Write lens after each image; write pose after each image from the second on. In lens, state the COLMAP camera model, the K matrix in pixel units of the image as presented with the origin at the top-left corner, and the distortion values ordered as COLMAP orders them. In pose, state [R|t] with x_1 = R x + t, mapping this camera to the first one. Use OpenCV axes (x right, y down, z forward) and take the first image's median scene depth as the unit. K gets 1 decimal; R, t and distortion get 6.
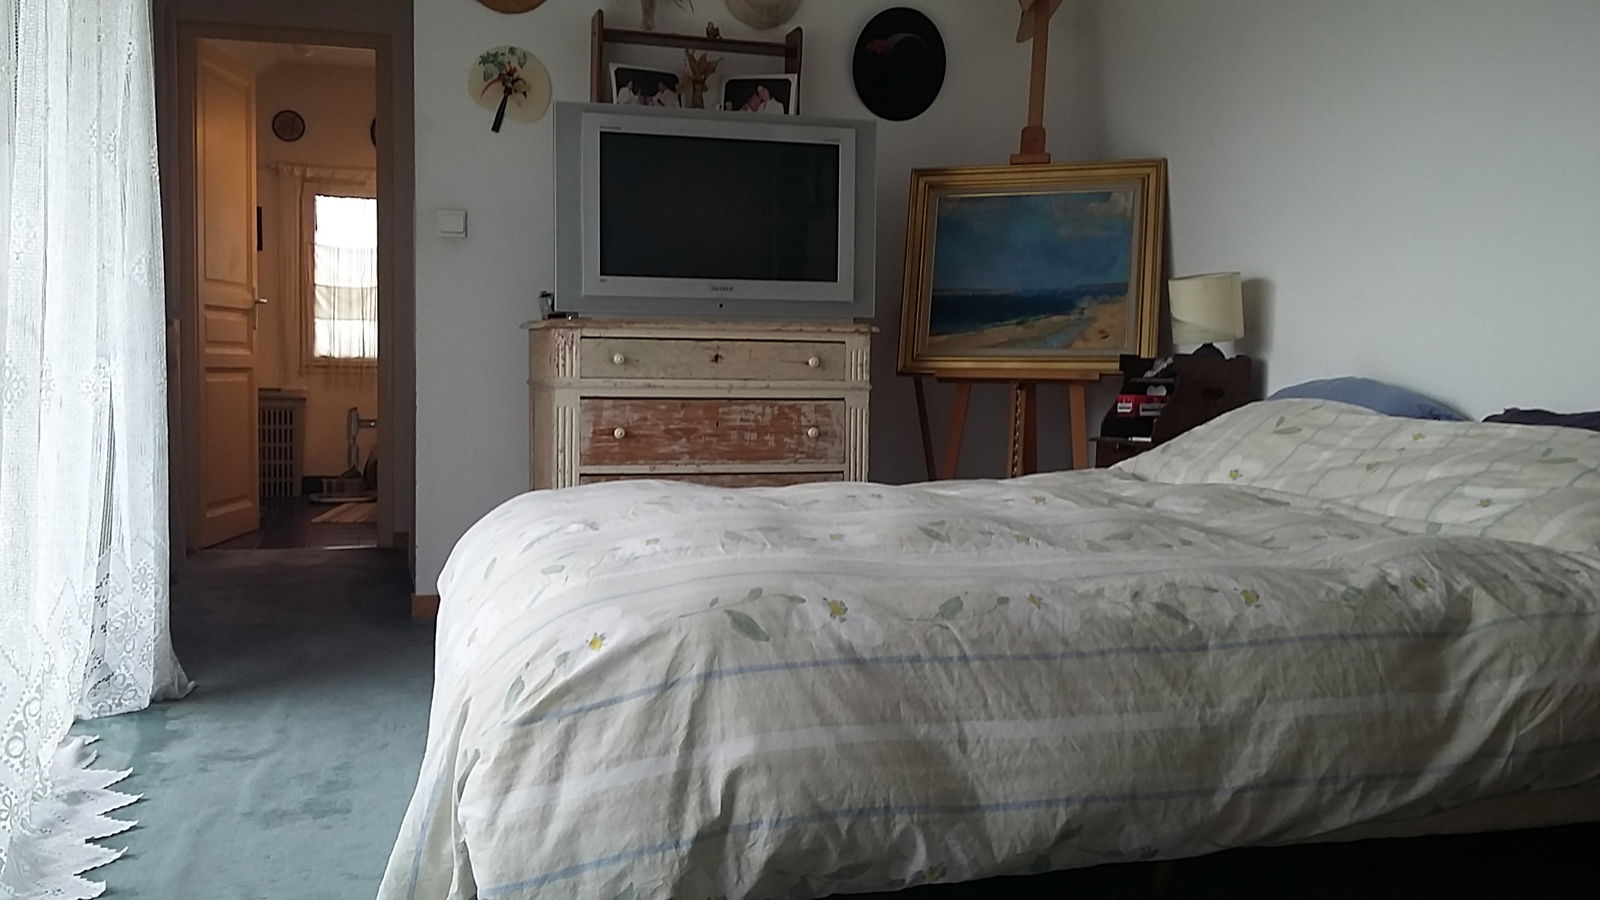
lens RADIAL K [[1464.6, 0, 834.5], [0, 1464.6, 449.8], [0, 0, 1]] dist [0.024528, -0.005785]
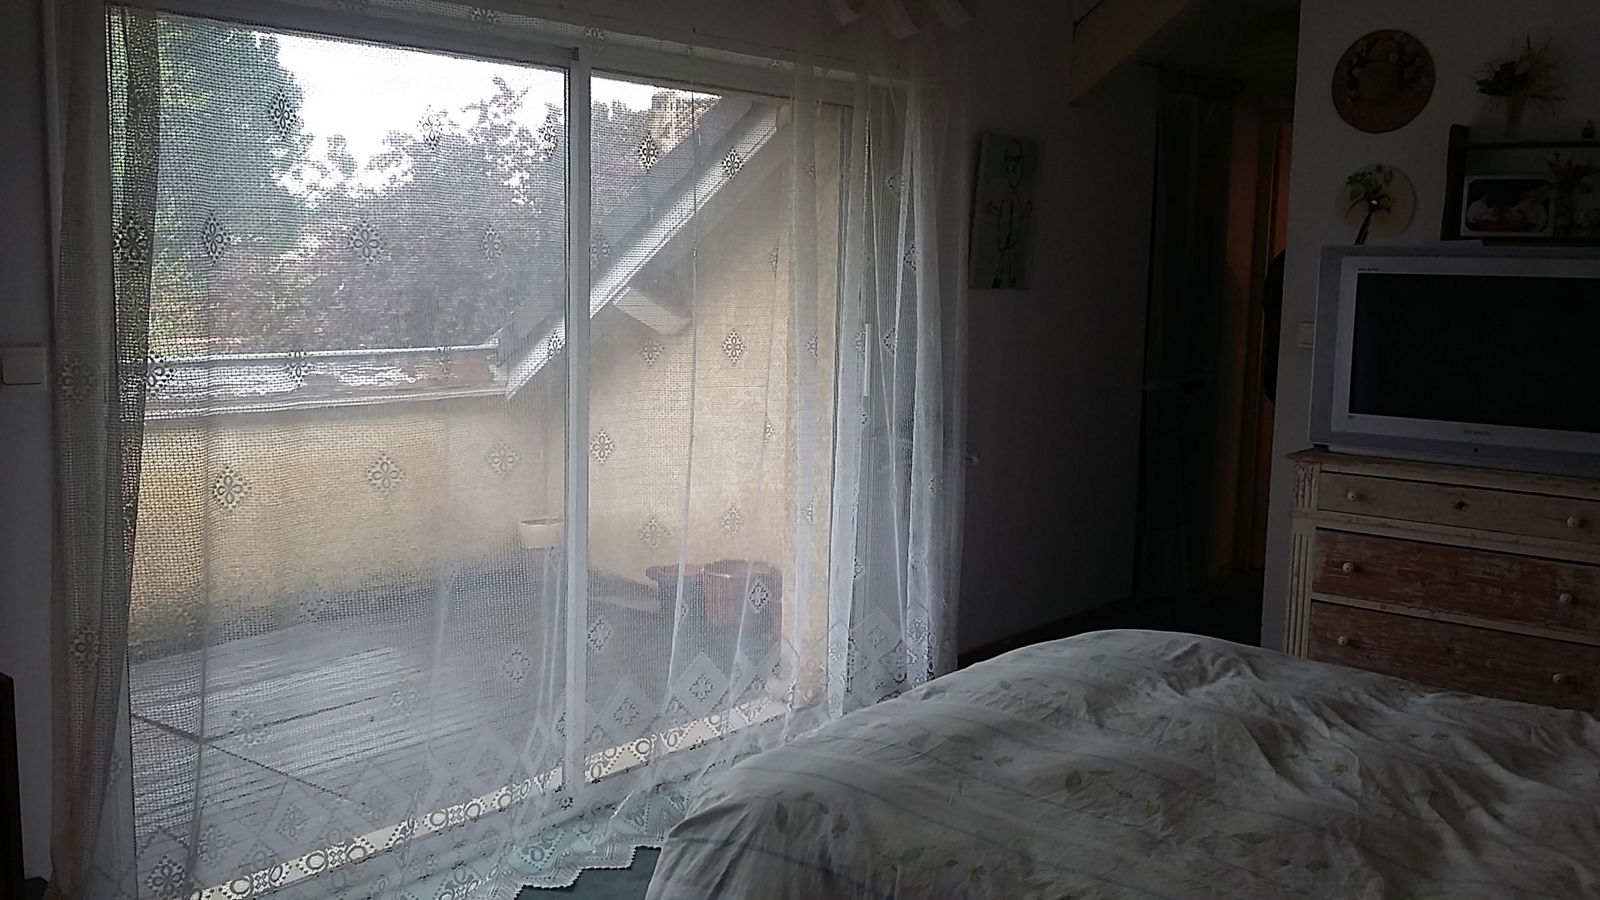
lens RADIAL K [[1464.6, 0, 834.5], [0, 1464.6, 449.8], [0, 0, 1]] dist [0.024528, -0.005785]
pose [[0.560711, 0.107817, -0.820962, 0.477189], [-0.064426, 0.994161, 0.086561, -0.155864], [0.825502, 0.004356, 0.564383, 0.118246]]
